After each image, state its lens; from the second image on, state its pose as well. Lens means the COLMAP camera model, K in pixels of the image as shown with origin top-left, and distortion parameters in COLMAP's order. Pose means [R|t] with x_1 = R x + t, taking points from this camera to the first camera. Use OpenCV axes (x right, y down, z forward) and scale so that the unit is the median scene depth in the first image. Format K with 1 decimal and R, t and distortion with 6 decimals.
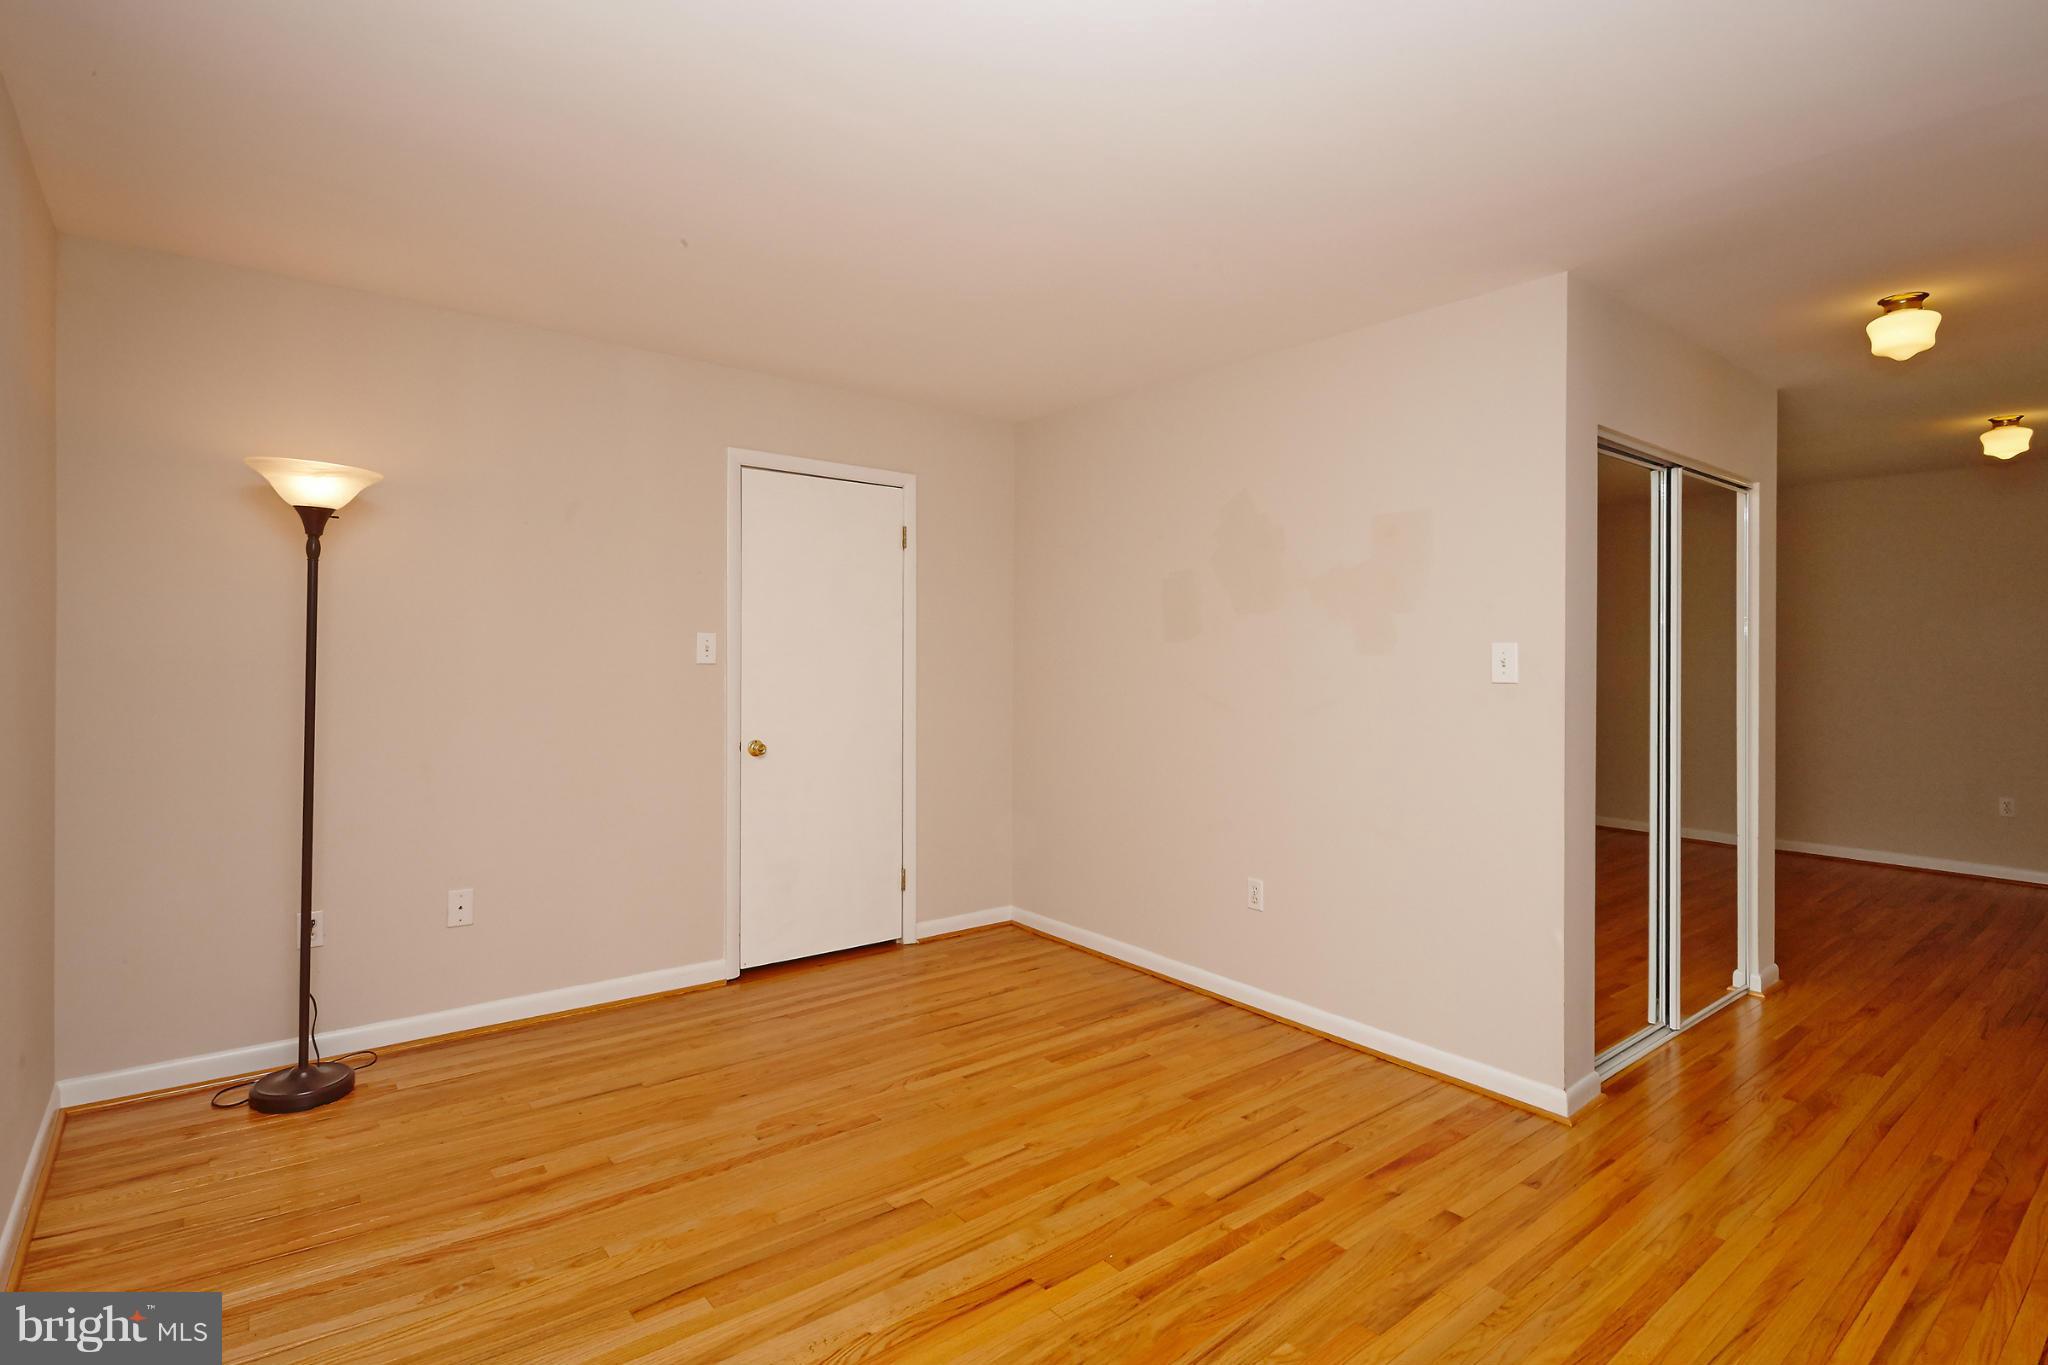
lens RADIAL K [[992.5, 0, 1022.5], [0, 992.5, 664.7], [0, 0, 1]] dist [0.002307, 0.000732]
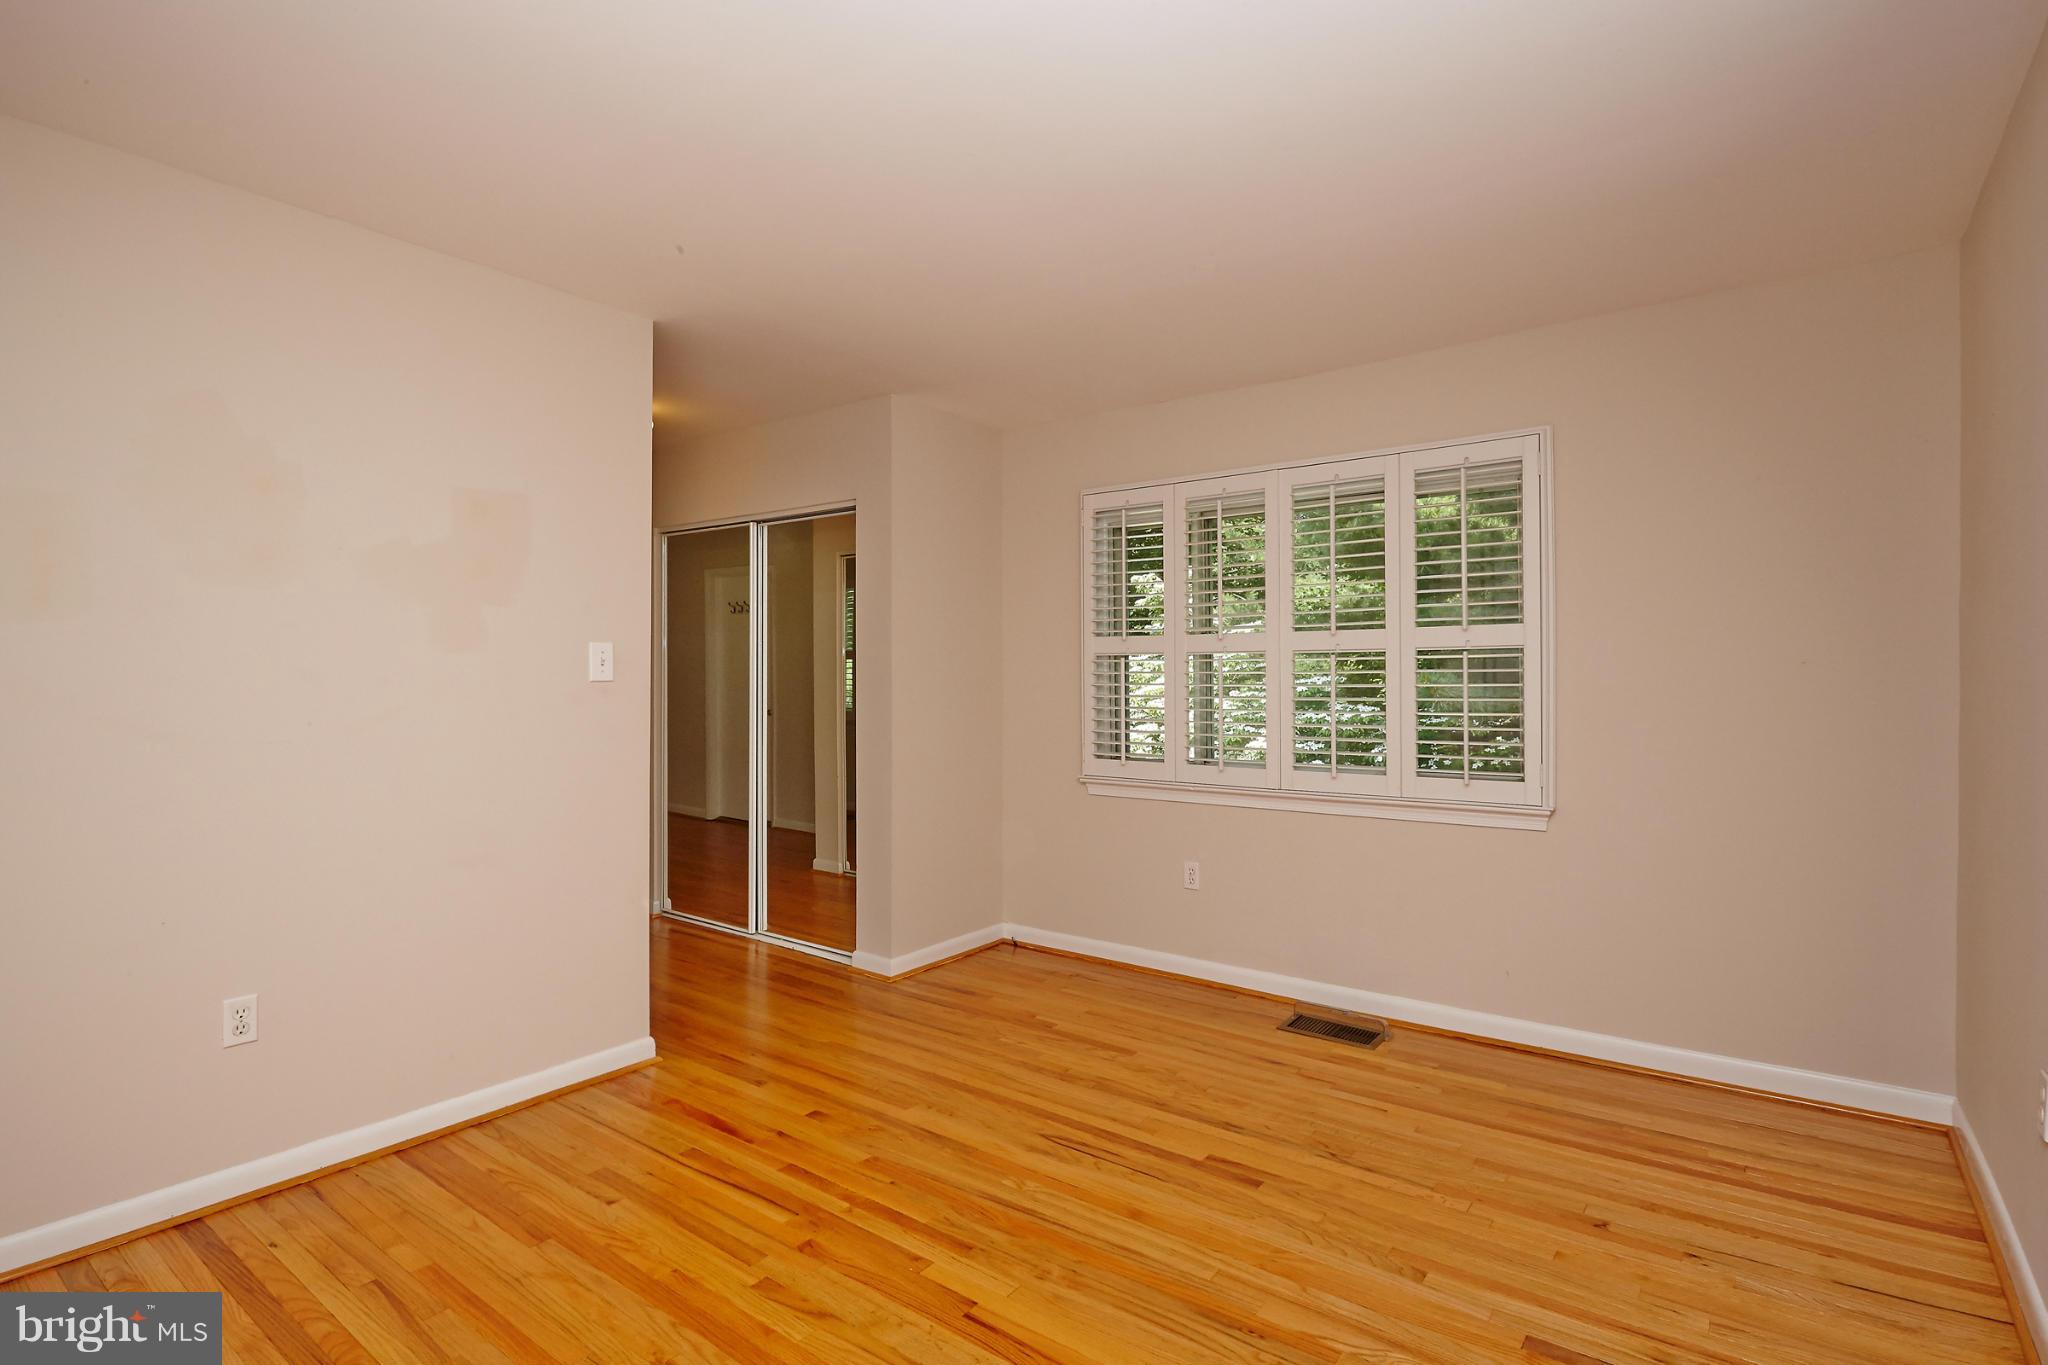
lens RADIAL K [[992.5, 0, 1024.9], [0, 992.5, 677.4], [0, 0, 1]] dist [0.002307, 0.000732]
pose [[-0.244110, -0.005931, 0.969730, -0.686615], [0.006841, 0.999946, 0.007838, 0.009727], [-0.969724, 0.008547, -0.244056, 0.884522]]
